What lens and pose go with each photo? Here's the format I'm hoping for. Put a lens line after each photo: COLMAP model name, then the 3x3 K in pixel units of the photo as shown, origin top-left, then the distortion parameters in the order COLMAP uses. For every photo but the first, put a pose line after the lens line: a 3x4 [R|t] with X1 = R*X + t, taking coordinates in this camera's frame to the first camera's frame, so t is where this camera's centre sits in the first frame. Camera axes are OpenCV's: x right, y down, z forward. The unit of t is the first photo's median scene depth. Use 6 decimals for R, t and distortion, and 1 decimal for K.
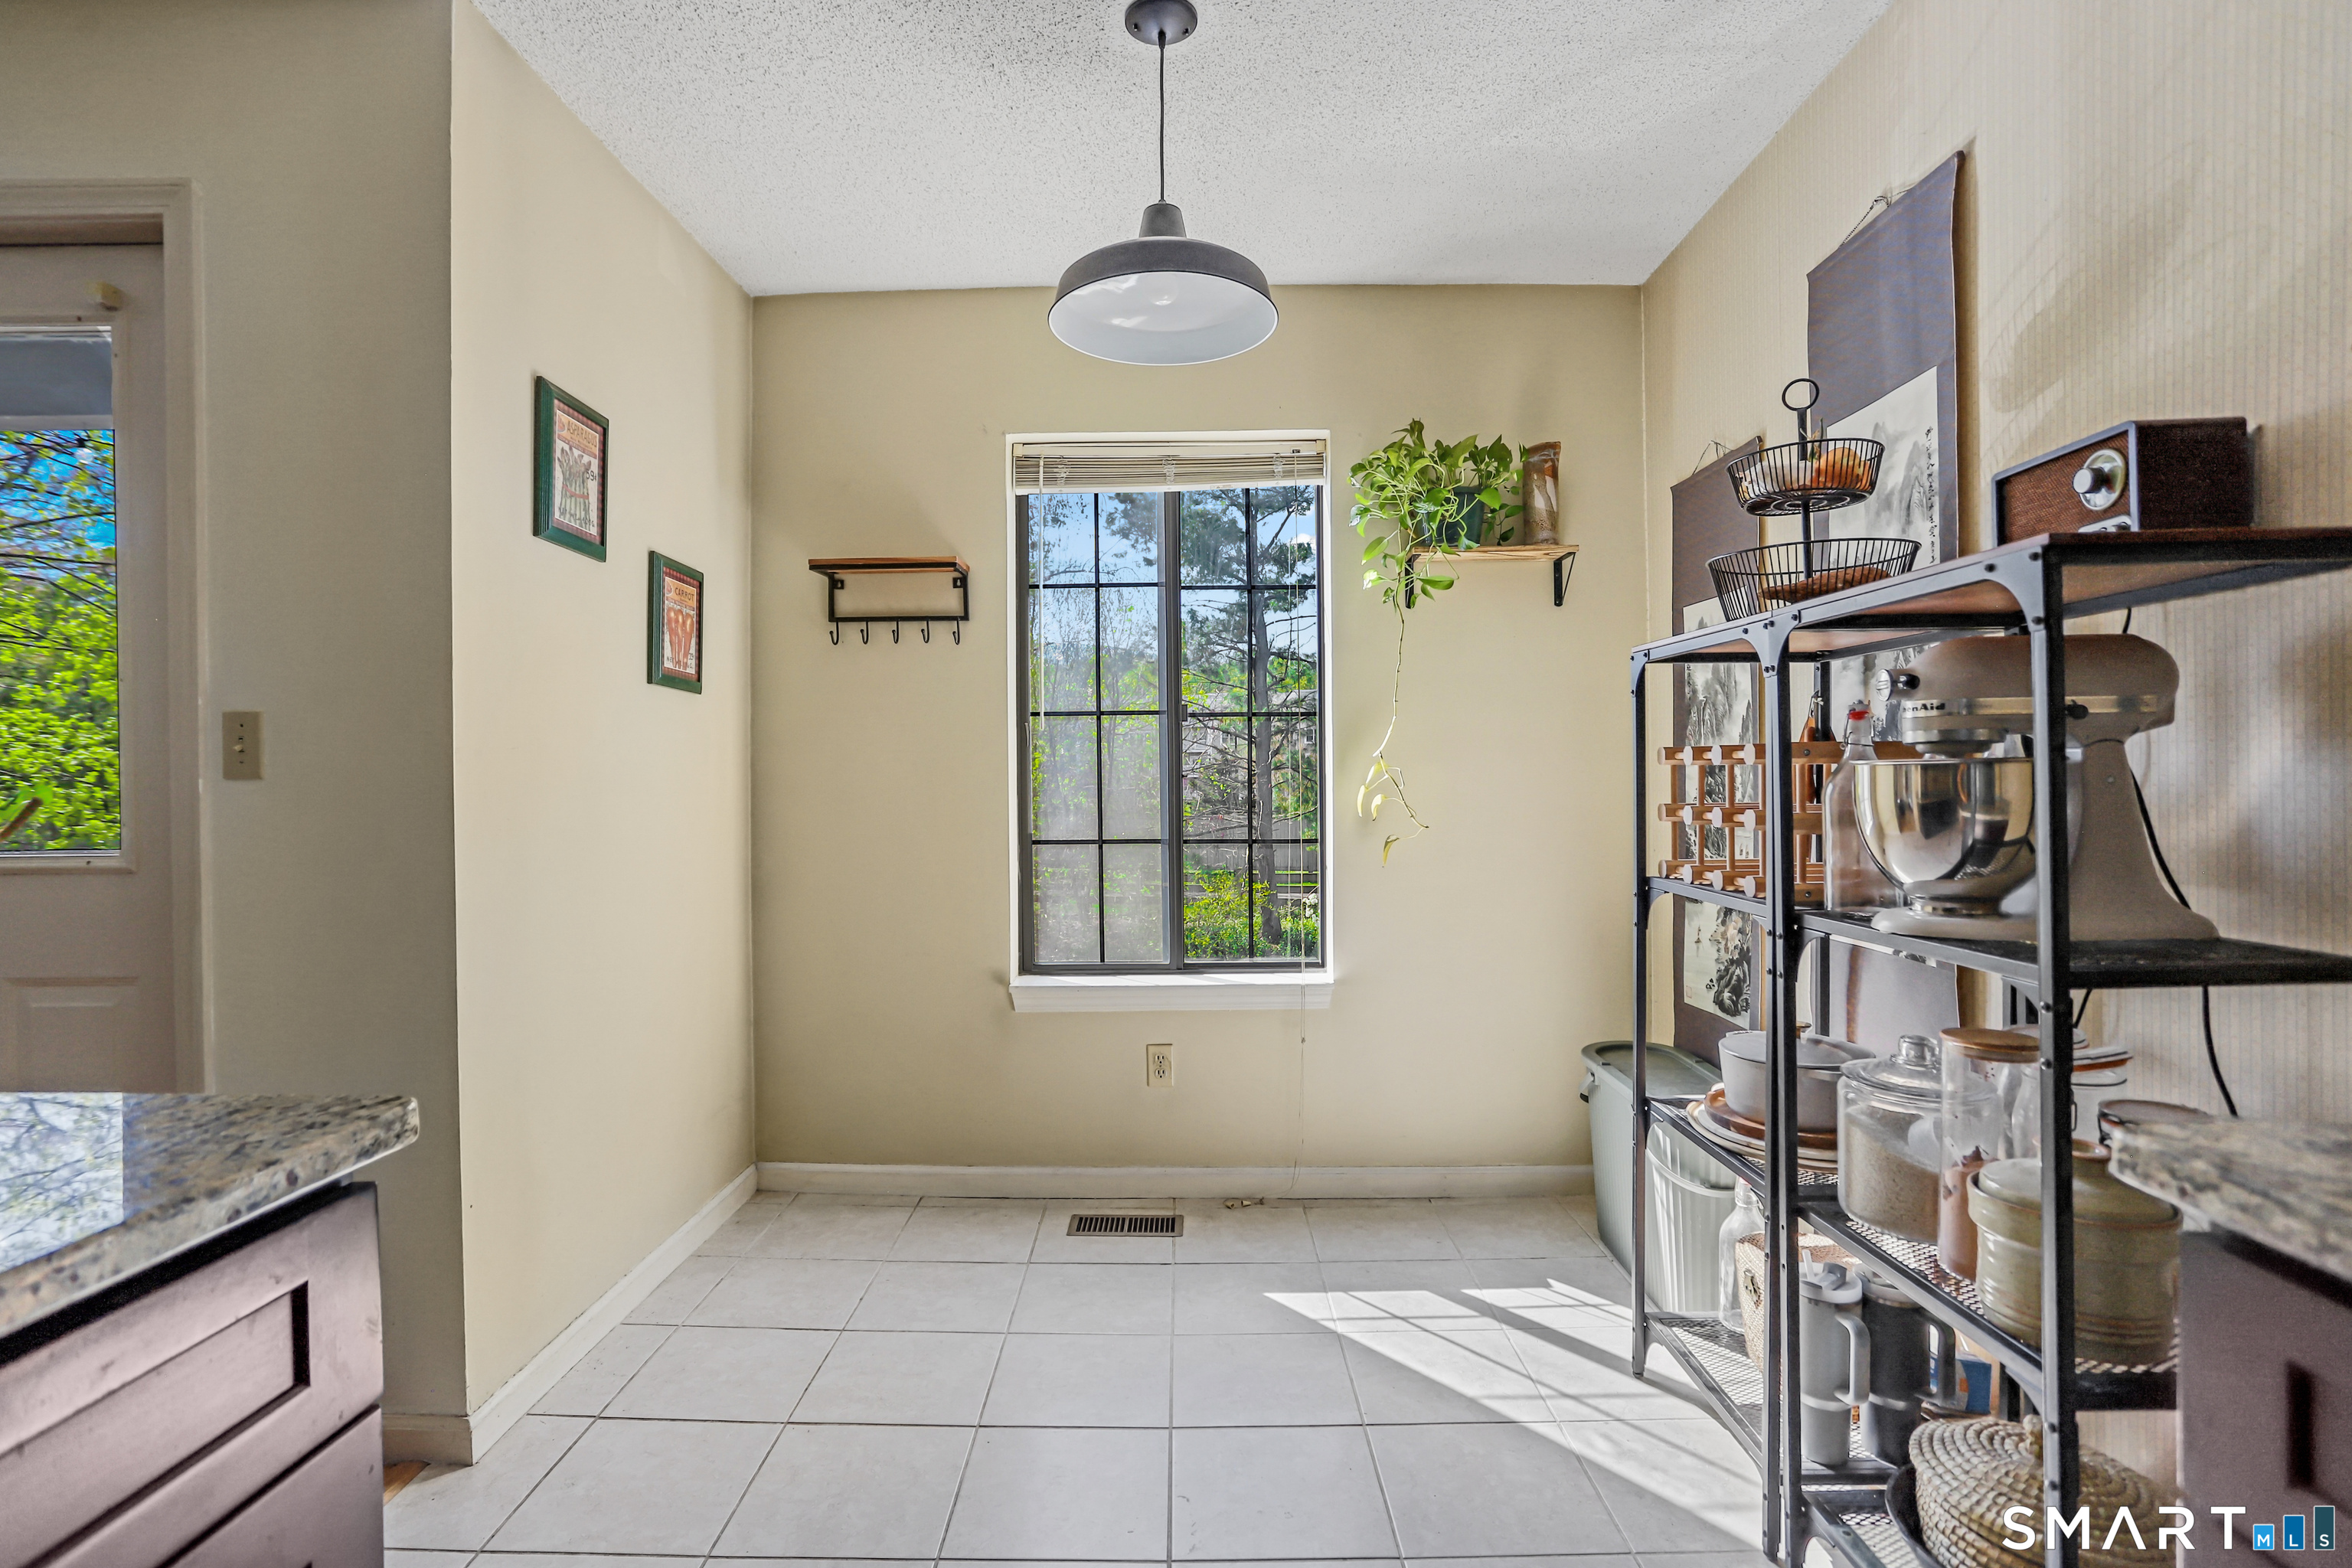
lens RADIAL K [[1147.6, 0, 1167.5], [0, 1147.6, 792.8], [0, 0, 1]] dist [-0.061367, 0.033766]
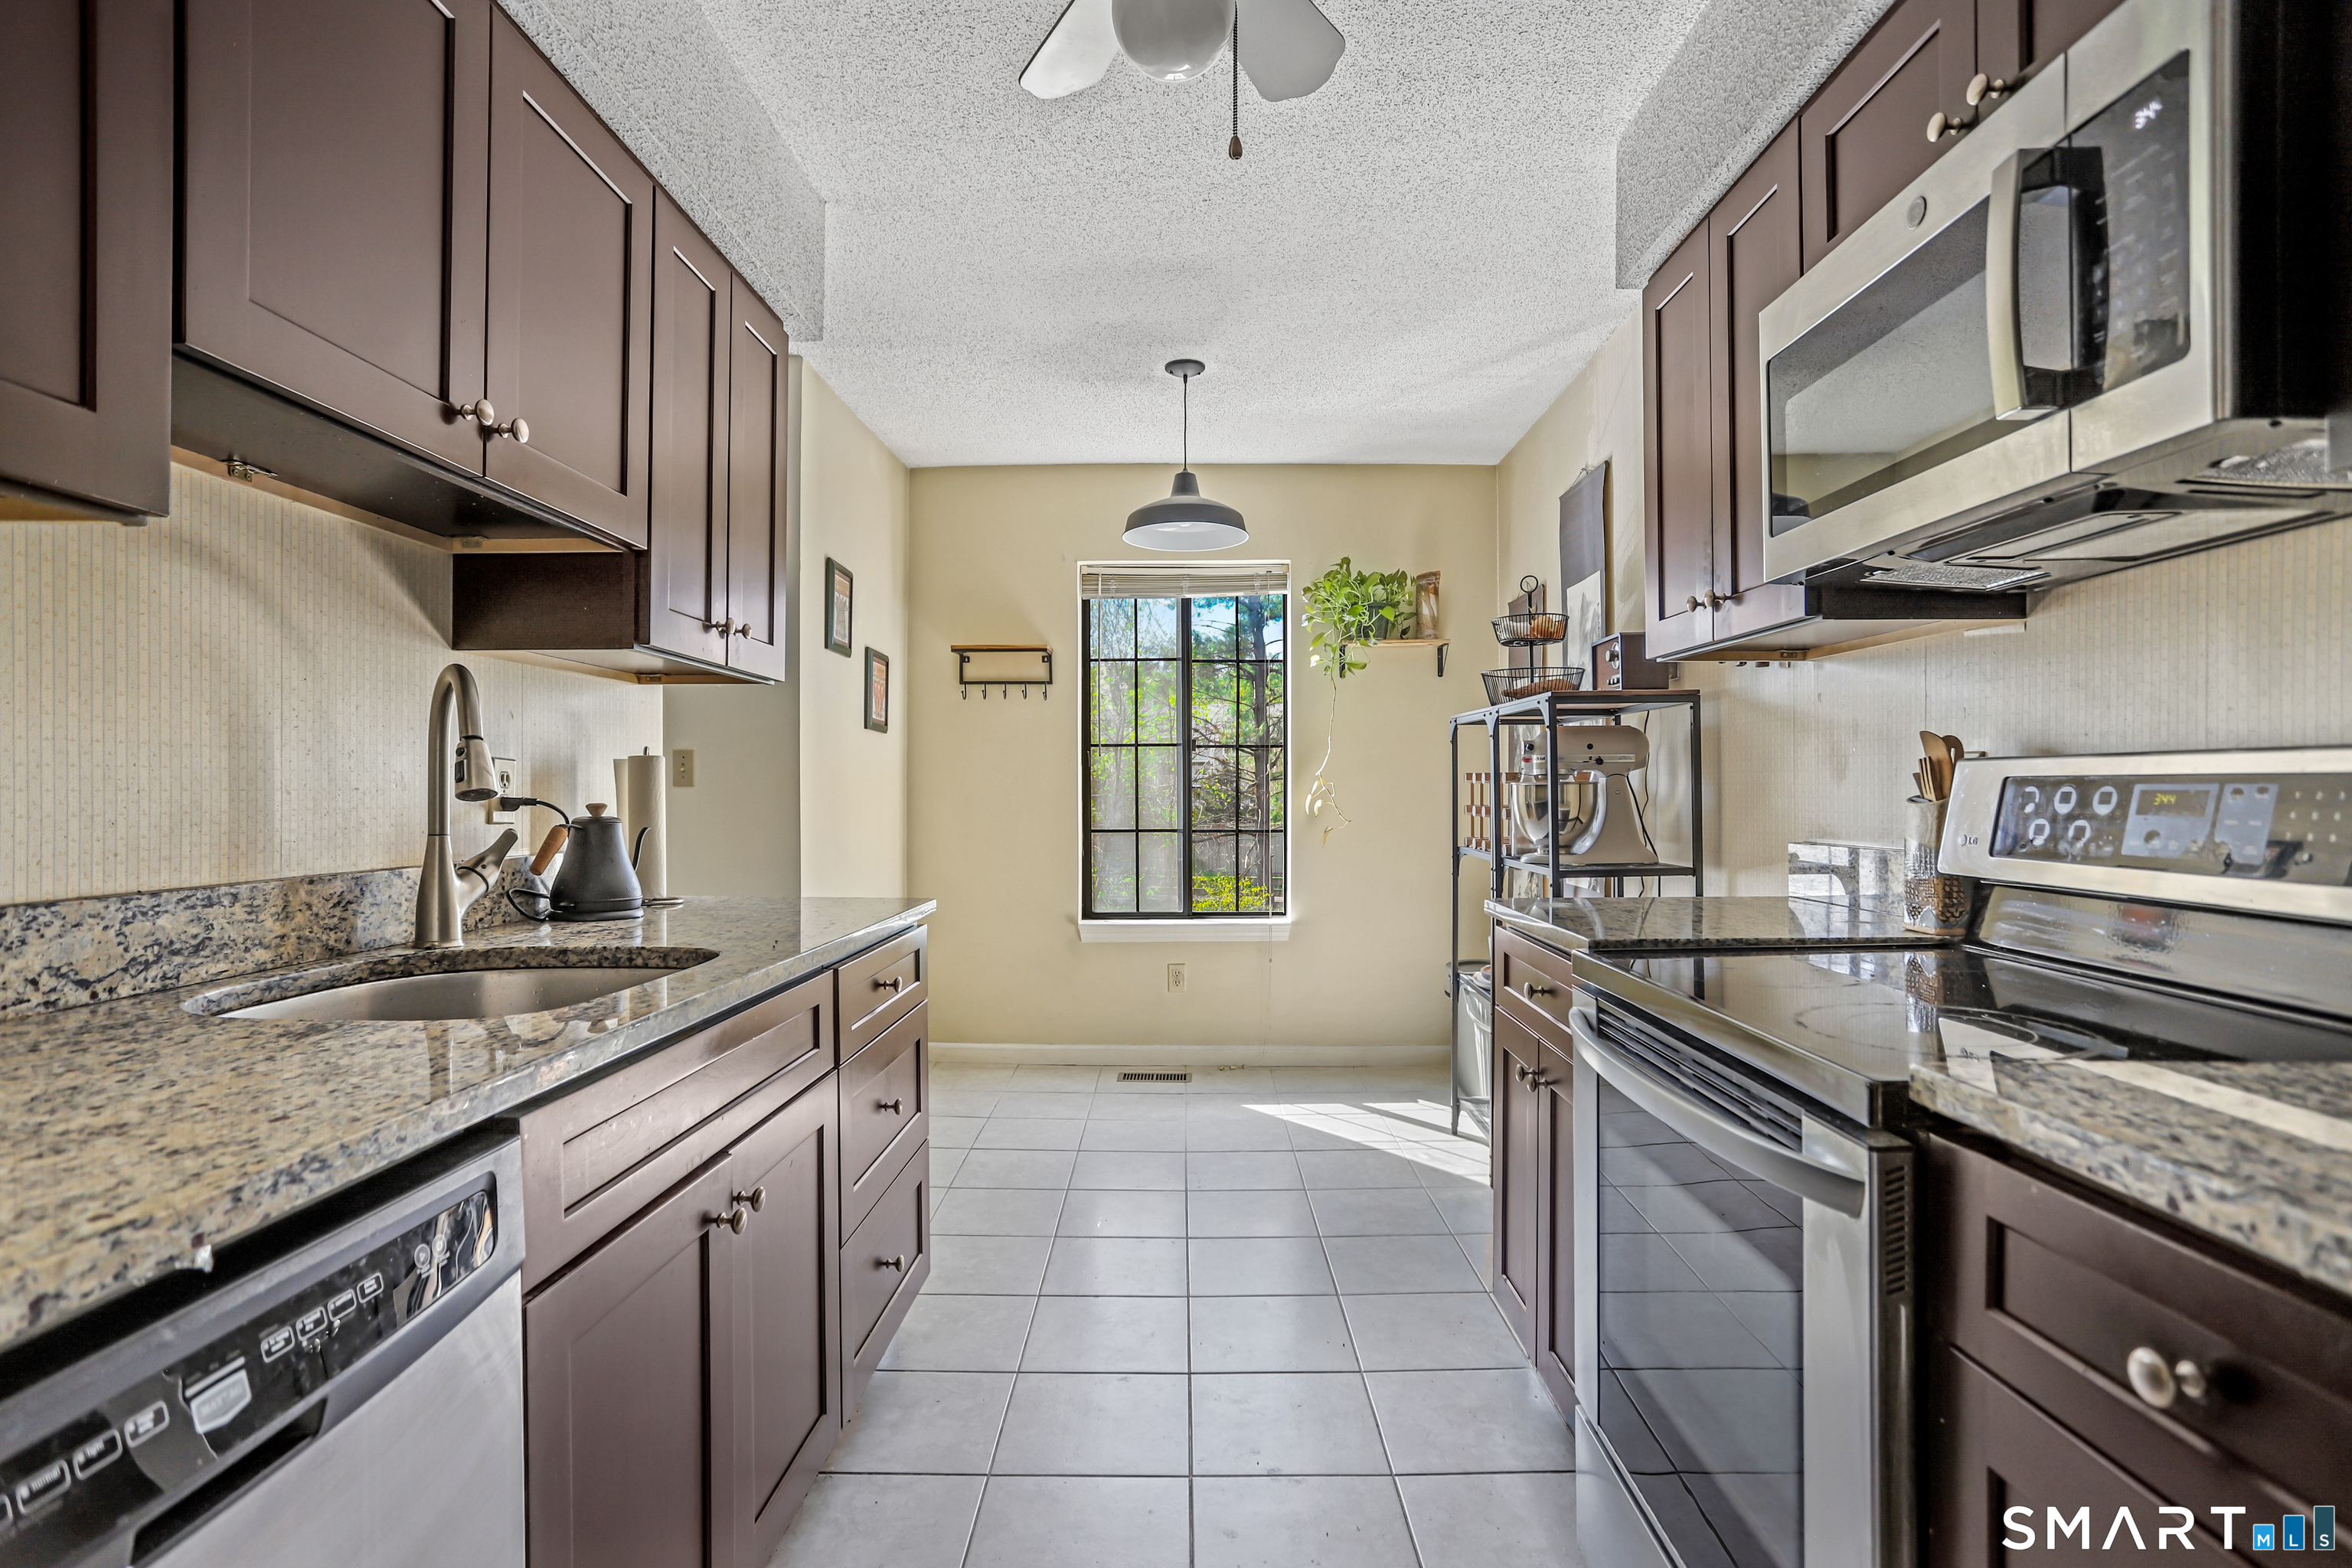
lens RADIAL K [[1147.6, 0, 1167.5], [0, 1147.6, 792.8], [0, 0, 1]] dist [-0.061367, 0.033766]
pose [[0.999981, 0.005716, -0.002220, -0.017115], [-0.005733, 0.999953, -0.007875, 0.004902], [0.002175, 0.007887, 0.999967, -0.539278]]
